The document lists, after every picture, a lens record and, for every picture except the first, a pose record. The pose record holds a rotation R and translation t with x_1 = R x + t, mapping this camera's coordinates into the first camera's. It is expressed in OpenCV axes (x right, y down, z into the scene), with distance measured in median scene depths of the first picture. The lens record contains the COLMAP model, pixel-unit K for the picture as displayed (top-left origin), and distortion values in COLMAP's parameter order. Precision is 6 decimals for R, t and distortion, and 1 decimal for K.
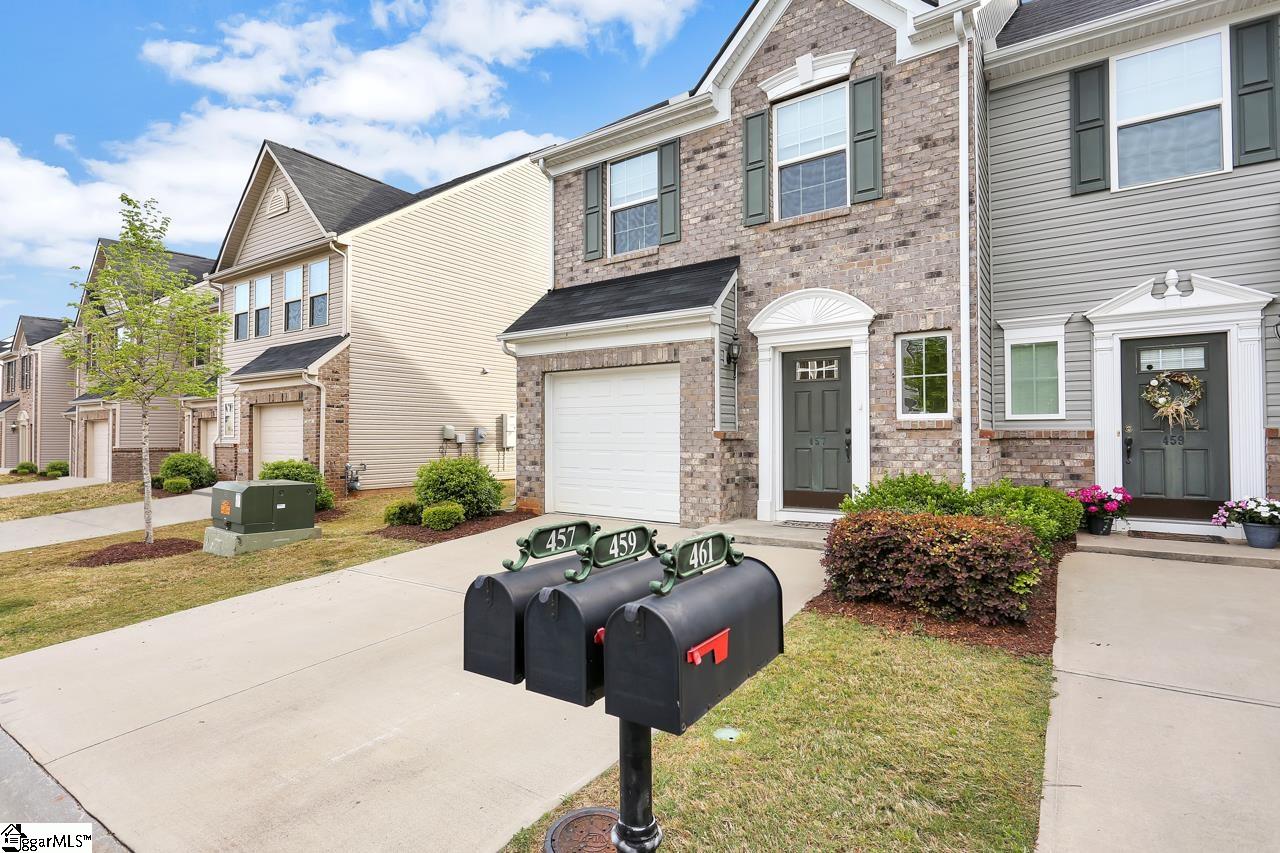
lens RADIAL K [[635.6, 0, 631.1], [0, 635.6, 426.2], [0, 0, 1]] dist [0.001534, 0.000954]
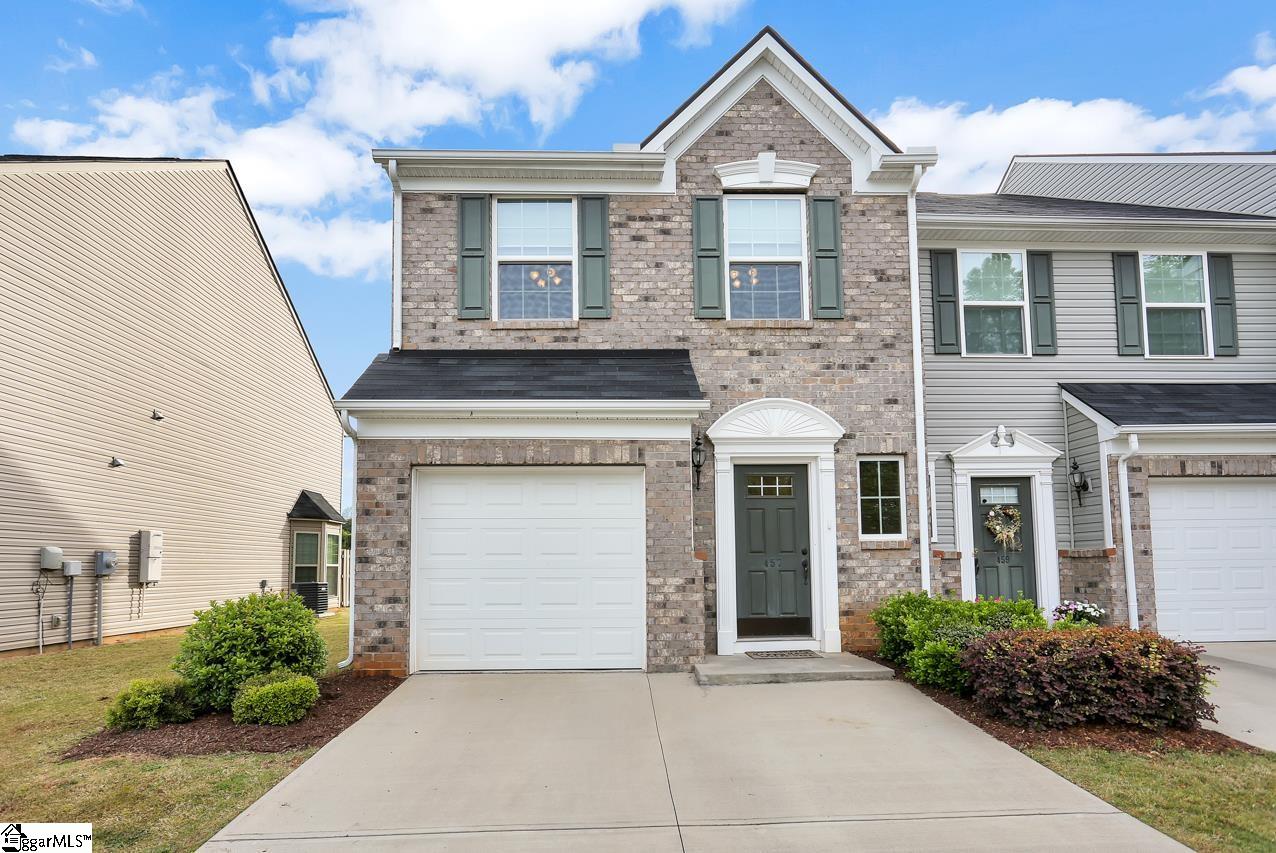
lens RADIAL K [[642.0, 0, 636.7], [0, 642.0, 525.0], [0, 0, 1]] dist [-0.002965, -0.000123]
pose [[0.795043, 0.031098, 0.605755, -0.423486], [-0.001497, 0.998782, -0.049310, 0.014842], [-0.606551, 0.038297, 0.794122, 0.368205]]
